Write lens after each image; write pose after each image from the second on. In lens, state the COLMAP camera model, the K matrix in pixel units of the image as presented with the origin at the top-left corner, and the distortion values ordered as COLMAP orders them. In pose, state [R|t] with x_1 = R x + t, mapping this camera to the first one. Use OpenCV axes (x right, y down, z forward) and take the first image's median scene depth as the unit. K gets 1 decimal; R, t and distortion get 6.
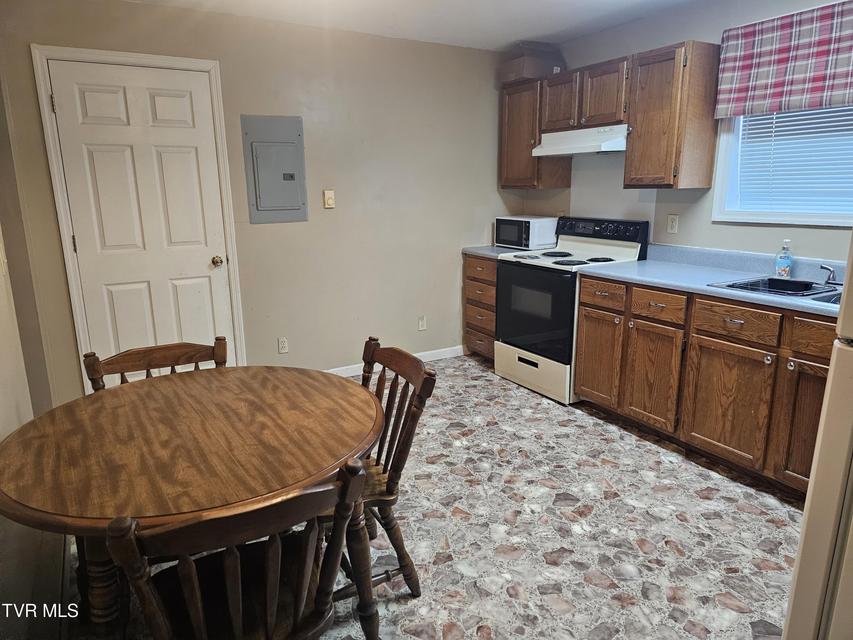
lens RADIAL K [[572.3, 0, 419.6], [0, 572.3, 316.1], [0, 0, 1]] dist [0.028551, -0.002077]
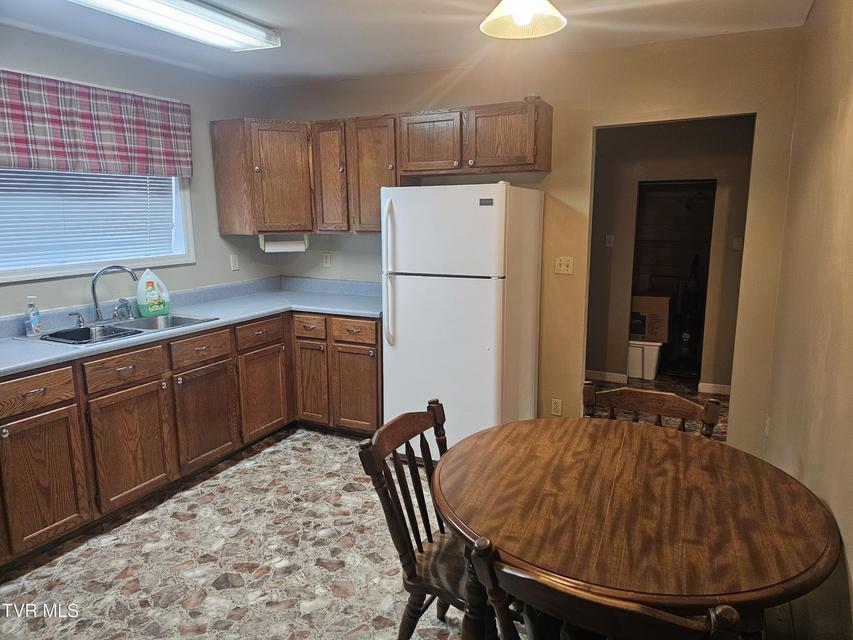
lens RADIAL K [[572.3, 0, 429.1], [0, 572.3, 318.1], [0, 0, 1]] dist [0.028551, -0.002077]
pose [[-0.552762, -0.132877, 0.822678, -0.707004], [0.204591, 0.935353, 0.288542, -0.308177], [-0.807835, 0.327807, -0.489842, 1.201714]]
